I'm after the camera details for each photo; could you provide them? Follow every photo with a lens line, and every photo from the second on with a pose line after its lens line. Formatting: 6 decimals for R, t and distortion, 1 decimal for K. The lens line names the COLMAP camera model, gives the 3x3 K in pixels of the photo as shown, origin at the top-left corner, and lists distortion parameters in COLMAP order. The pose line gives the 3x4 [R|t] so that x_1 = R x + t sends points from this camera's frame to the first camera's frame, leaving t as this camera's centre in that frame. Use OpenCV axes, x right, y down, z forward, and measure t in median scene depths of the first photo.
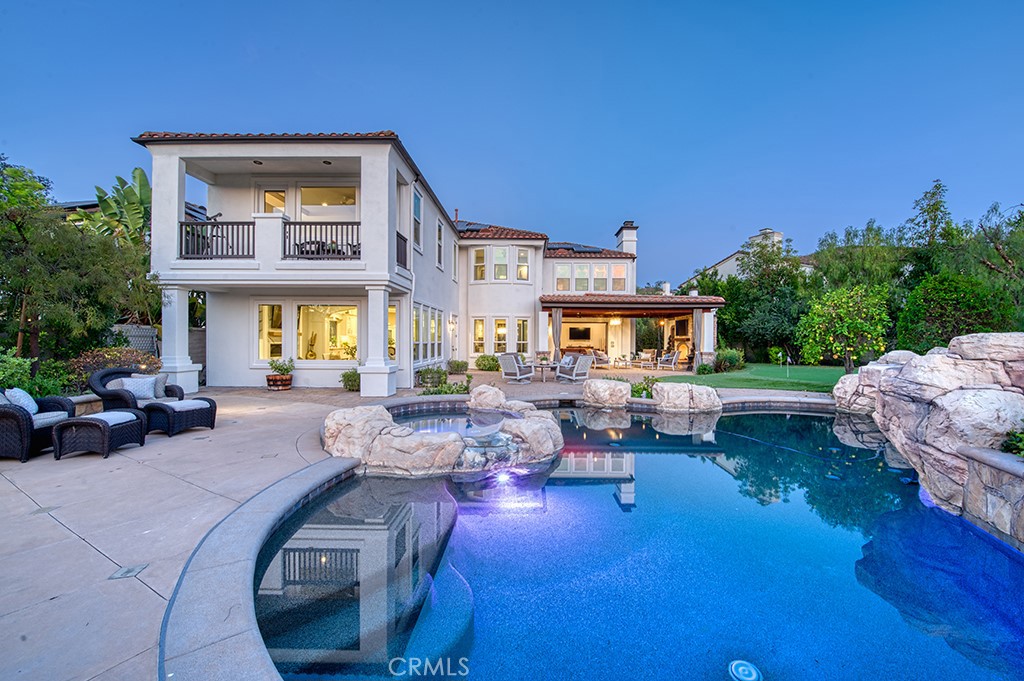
lens RADIAL K [[409.4, 0, 517.9], [0, 409.4, 341.1], [0, 0, 1]] dist [-0.001345, -0.004671]
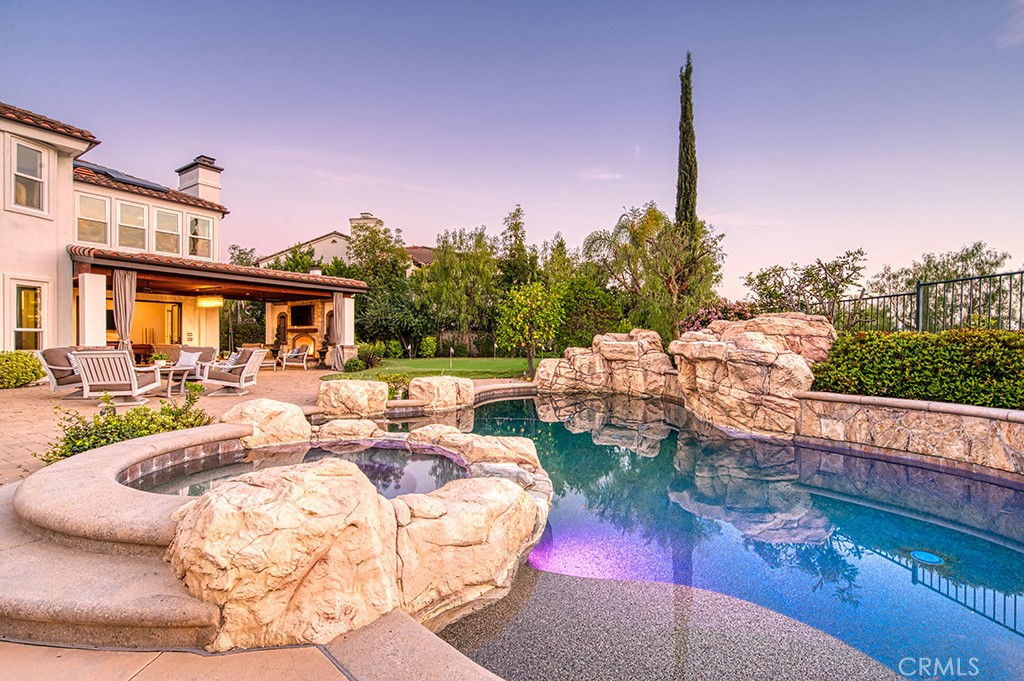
lens RADIAL K [[476.9, 0, 523.6], [0, 476.9, 341.8], [0, 0, 1]] dist [0.003756, 0.000110]
pose [[0.531858, -0.003581, 0.846826, -0.199689], [-0.002570, 0.999980, 0.005842, 0.015317], [-0.846830, -0.005283, 0.531838, 0.202036]]
